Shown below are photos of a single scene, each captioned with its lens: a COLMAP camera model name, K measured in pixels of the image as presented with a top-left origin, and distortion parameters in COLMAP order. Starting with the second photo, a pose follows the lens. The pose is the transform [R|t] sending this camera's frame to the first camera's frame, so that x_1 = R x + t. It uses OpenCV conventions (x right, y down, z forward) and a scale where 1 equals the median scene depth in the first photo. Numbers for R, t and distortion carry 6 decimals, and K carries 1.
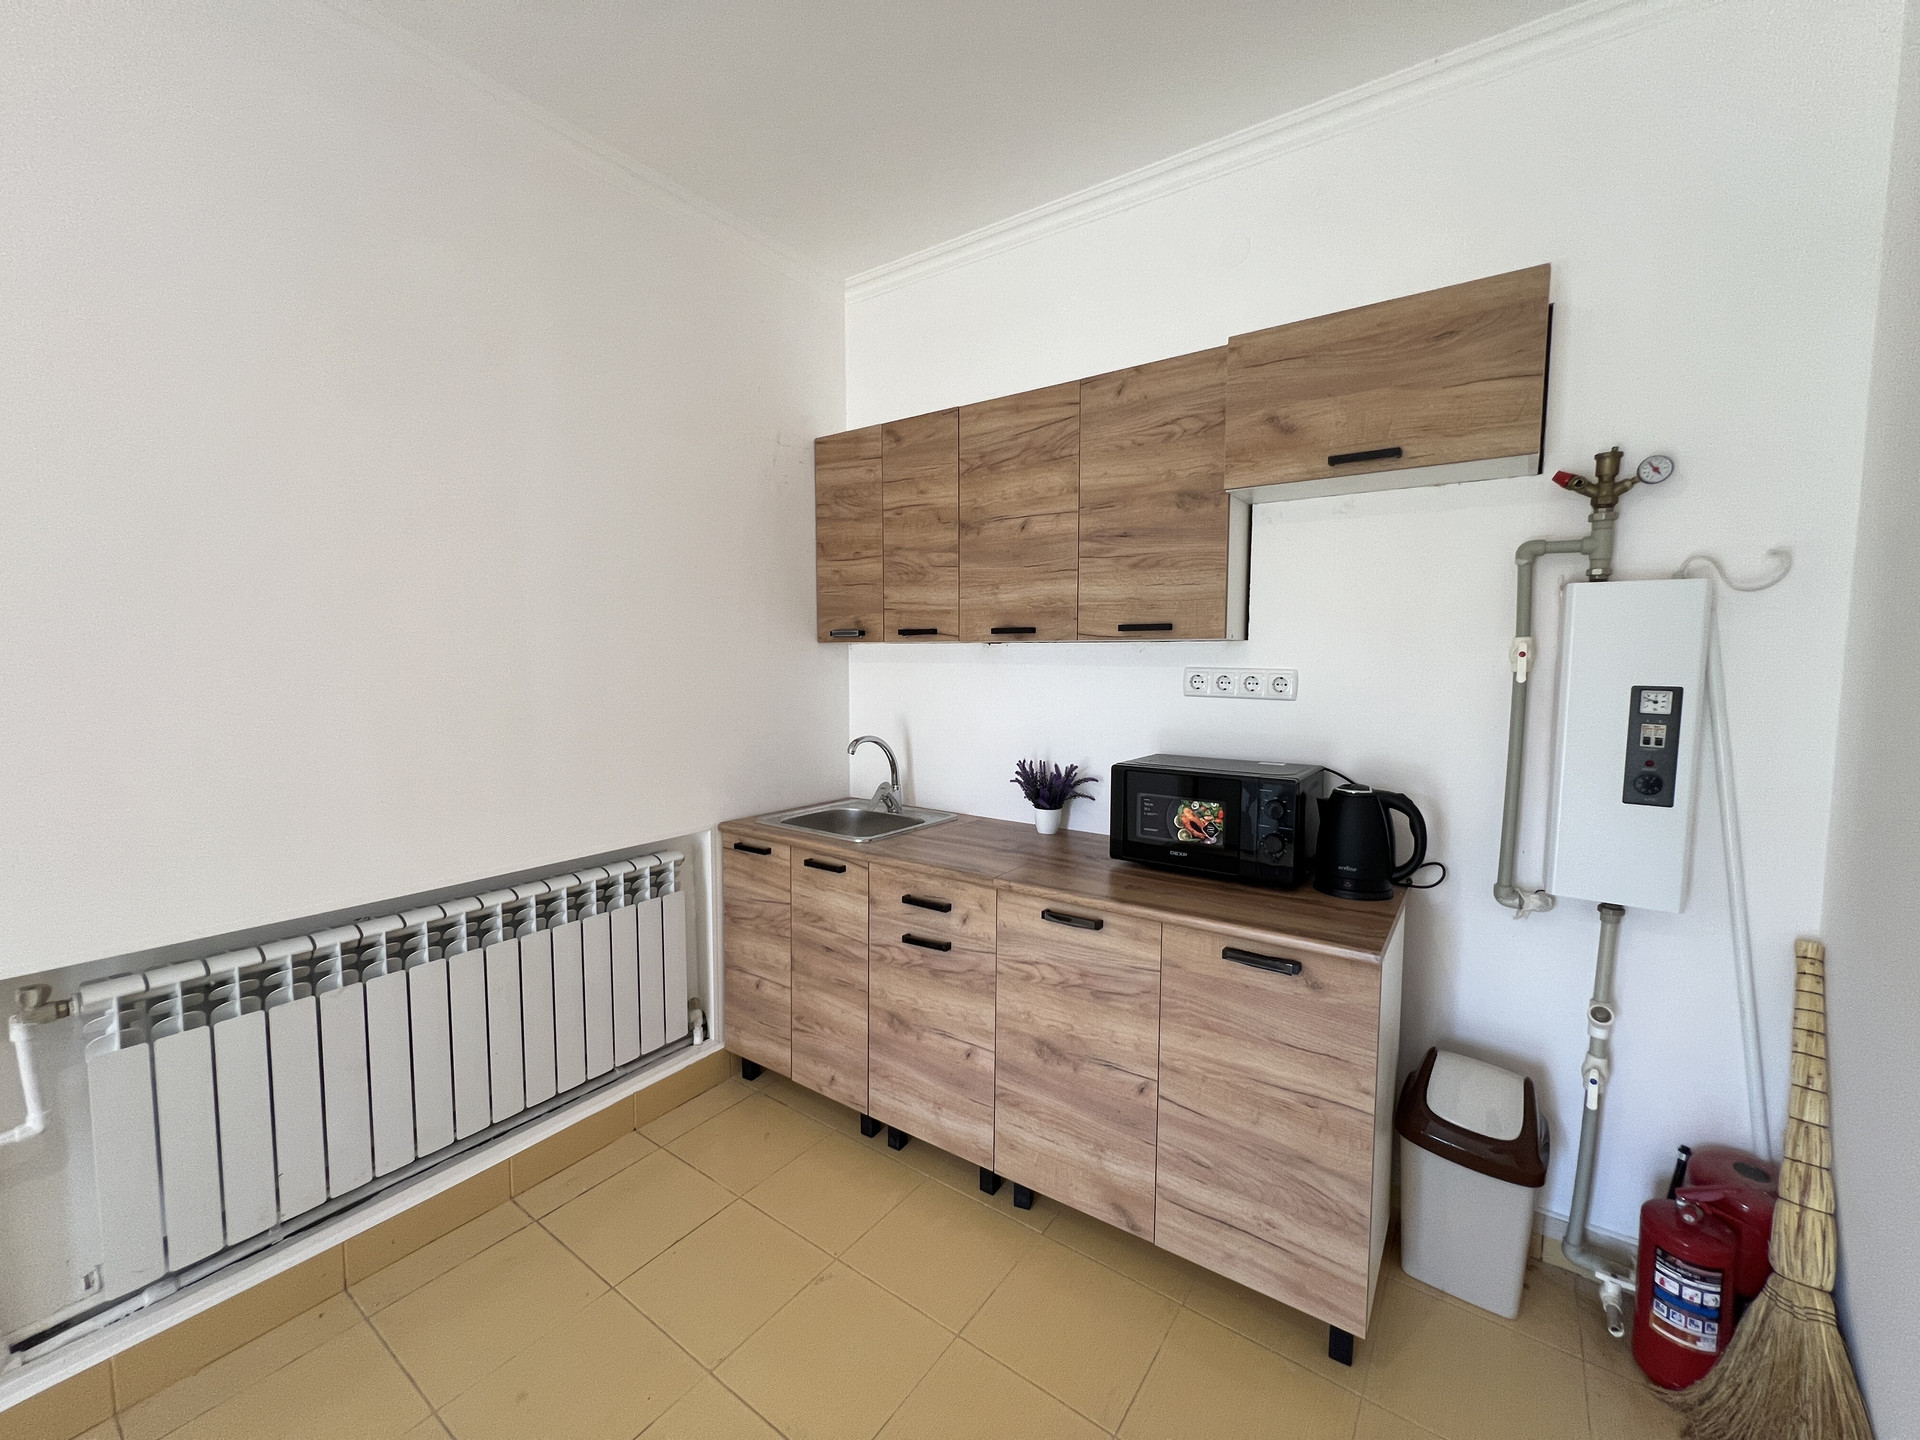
lens RADIAL K [[771.4, 0, 961.4], [0, 771.4, 714.9], [0, 0, 1]] dist [0.000782, 0.000595]
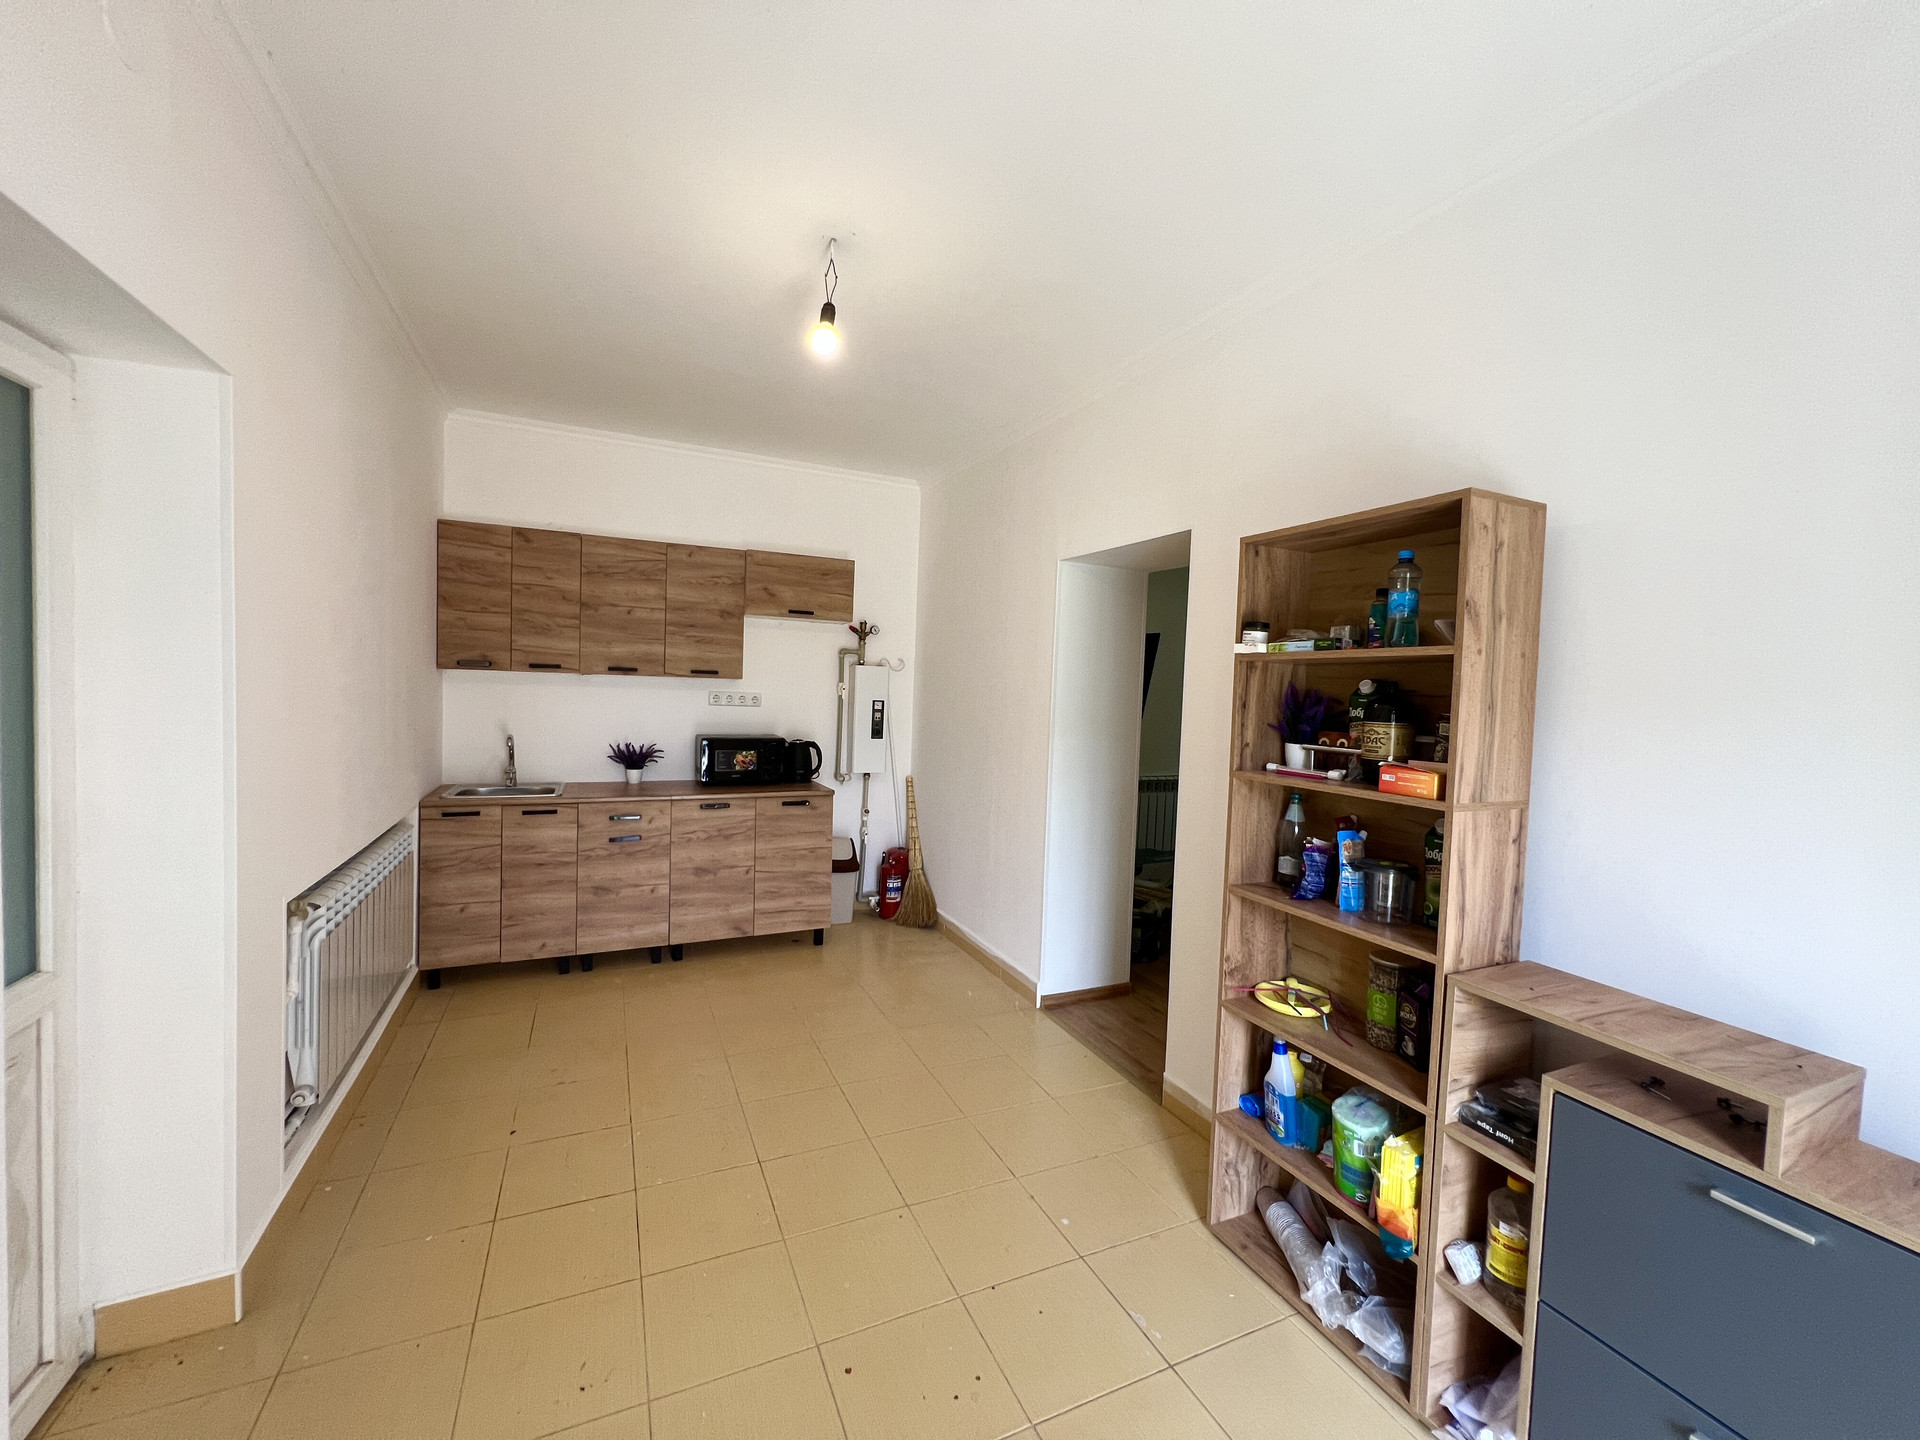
lens RADIAL K [[771.4, 0, 959.7], [0, 771.4, 714.5], [0, 0, 1]] dist [0.000782, 0.000595]
pose [[0.493157, -0.020106, 0.869708, -1.299950], [0.031880, 0.999479, 0.005029, 0.011813], [-0.869356, 0.025246, 0.493541, -0.647232]]
